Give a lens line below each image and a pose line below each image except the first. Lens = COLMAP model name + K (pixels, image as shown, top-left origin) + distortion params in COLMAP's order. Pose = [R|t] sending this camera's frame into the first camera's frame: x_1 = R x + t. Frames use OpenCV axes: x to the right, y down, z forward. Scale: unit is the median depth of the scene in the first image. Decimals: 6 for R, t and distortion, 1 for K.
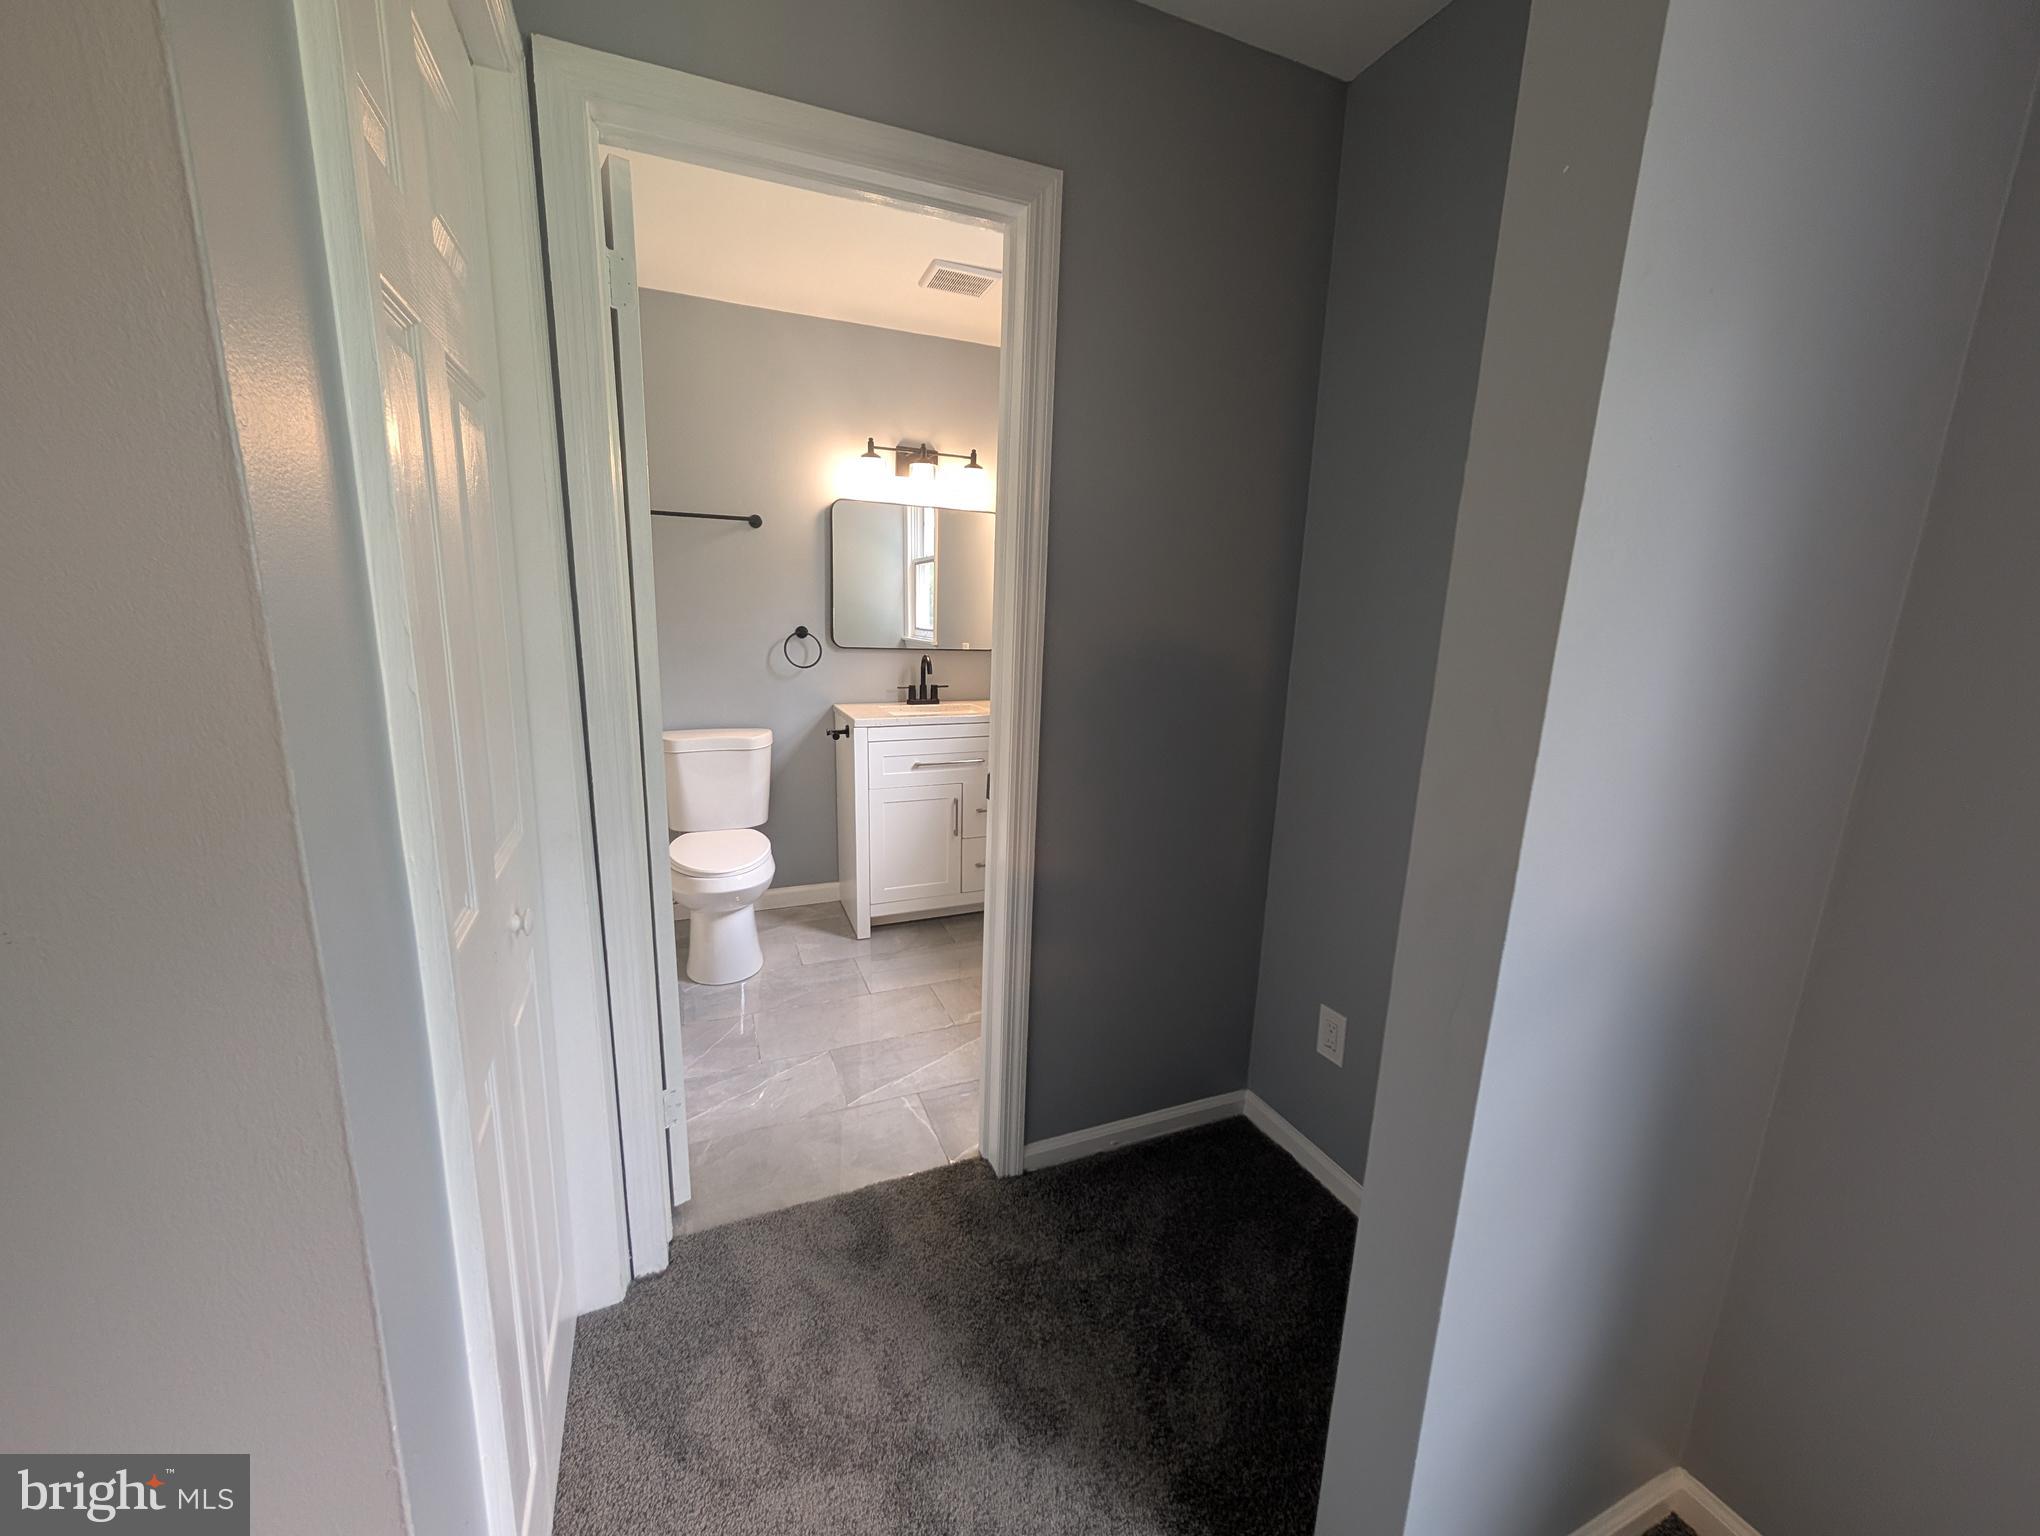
lens RADIAL K [[772.5, 0, 1013.6], [0, 772.5, 766.9], [0, 0, 1]] dist [-0.000202, -0.000172]
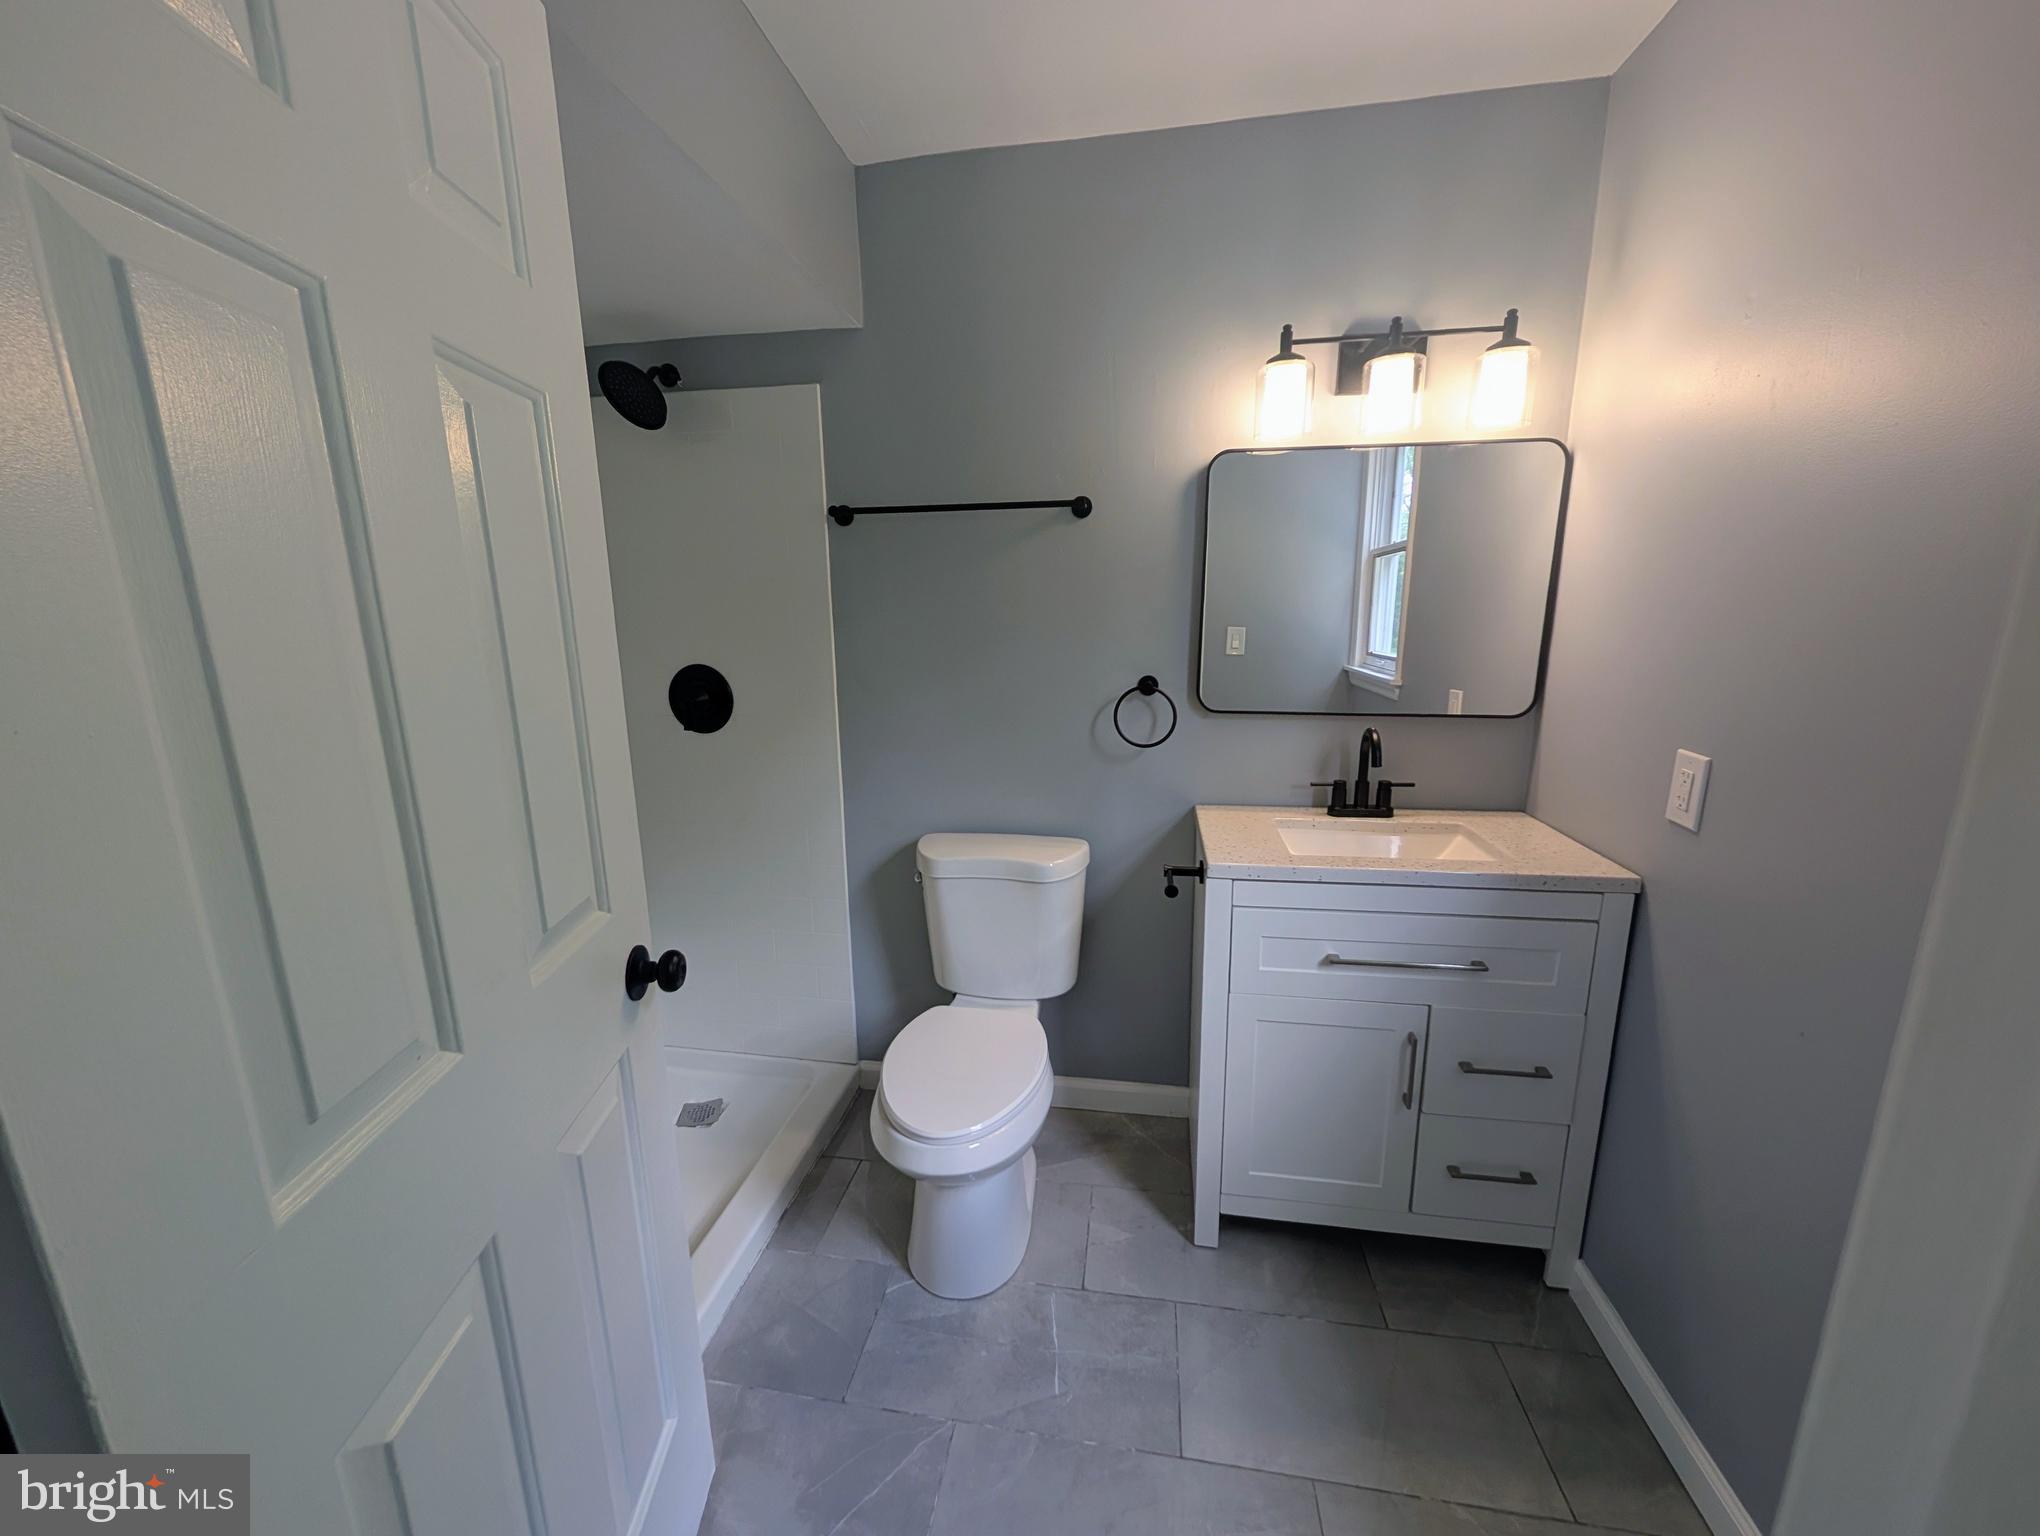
lens RADIAL K [[772.5, 0, 1017.5], [0, 772.5, 767.7], [0, 0, 1]] dist [-0.000202, -0.000172]
pose [[0.848148, 0.069499, -0.525181, -0.040690], [-0.069756, 0.997377, 0.019333, -0.114782], [0.525147, 0.020237, 0.850771, 0.437221]]
